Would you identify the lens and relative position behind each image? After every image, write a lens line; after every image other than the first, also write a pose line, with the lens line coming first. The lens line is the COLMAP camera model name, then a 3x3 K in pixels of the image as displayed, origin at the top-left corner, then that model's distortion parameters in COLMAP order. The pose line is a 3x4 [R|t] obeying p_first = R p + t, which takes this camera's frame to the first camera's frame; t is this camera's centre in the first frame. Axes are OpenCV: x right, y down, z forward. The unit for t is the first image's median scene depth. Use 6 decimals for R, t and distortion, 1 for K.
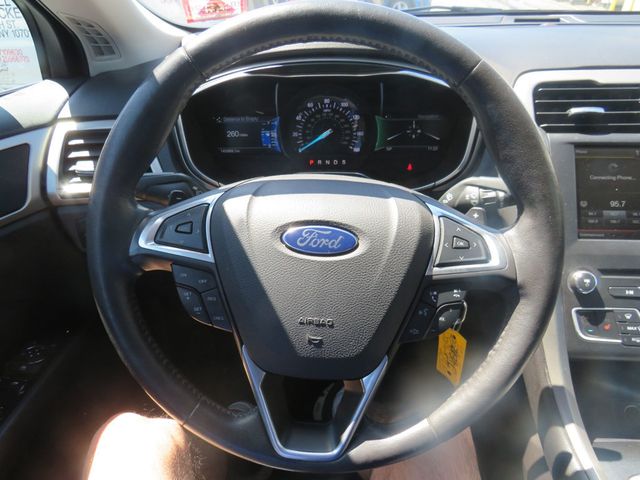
lens RADIAL K [[447.7, 0, 304.3], [0, 447.7, 252.3], [0, 0, 1]] dist [-0.057978, 0.036837]
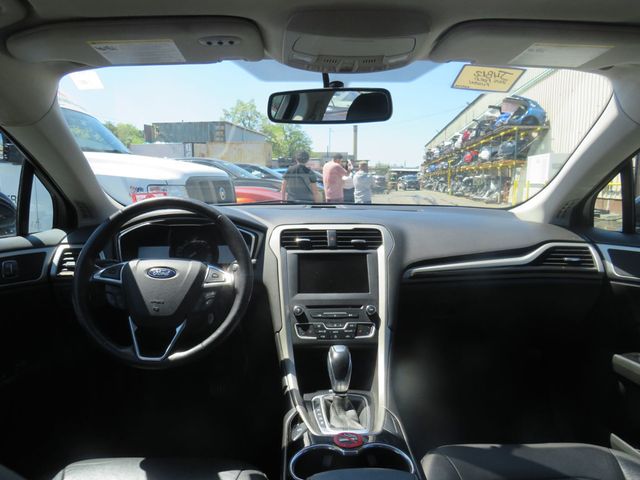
lens RADIAL K [[447.7, 0, 304.3], [0, 447.7, 252.3], [0, 0, 1]] dist [-0.057978, 0.036837]
pose [[0.996114, 0.008606, 0.087647, 0.469656], [0.026200, 0.921197, -0.388214, 0.661807], [-0.084081, 0.389002, 0.917392, -1.149340]]
